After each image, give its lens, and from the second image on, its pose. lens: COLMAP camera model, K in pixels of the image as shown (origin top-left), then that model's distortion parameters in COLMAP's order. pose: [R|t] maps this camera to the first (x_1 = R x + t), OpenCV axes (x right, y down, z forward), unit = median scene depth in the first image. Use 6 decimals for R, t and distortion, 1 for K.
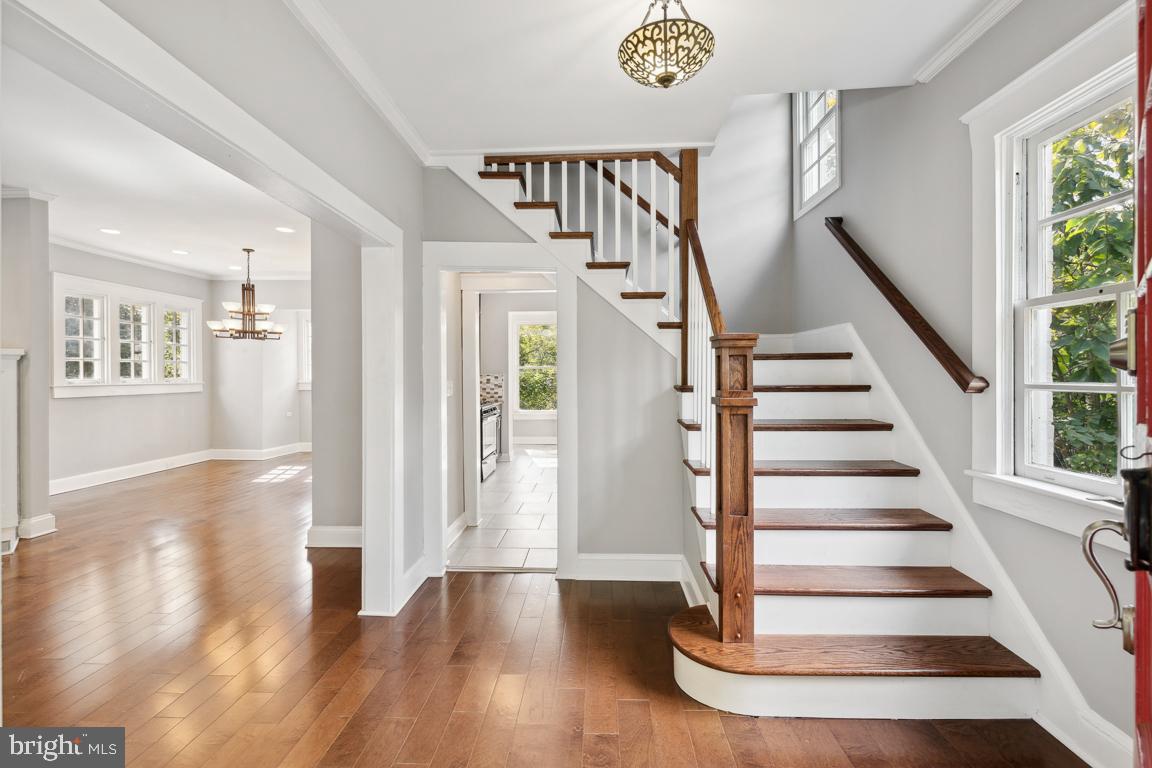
lens RADIAL K [[512.8, 0, 582.7], [0, 512.8, 371.1], [0, 0, 1]] dist [-0.000638, -0.000465]
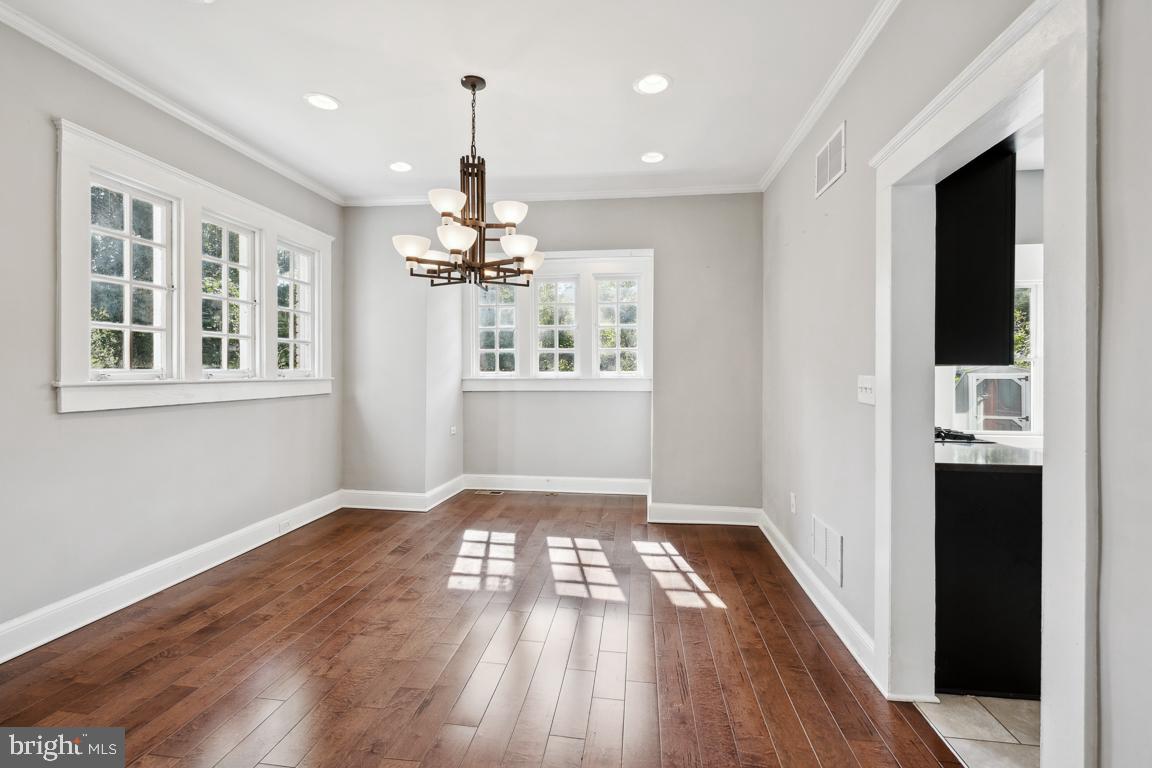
lens RADIAL K [[512.8, 0, 582.7], [0, 512.8, 371.1], [0, 0, 1]] dist [-0.000638, -0.000465]
pose [[0.996364, 0.005326, -0.085027, -0.504755], [-0.004963, 0.999978, 0.004480, 0.012599], [0.085049, -0.004042, 0.996369, 0.547893]]
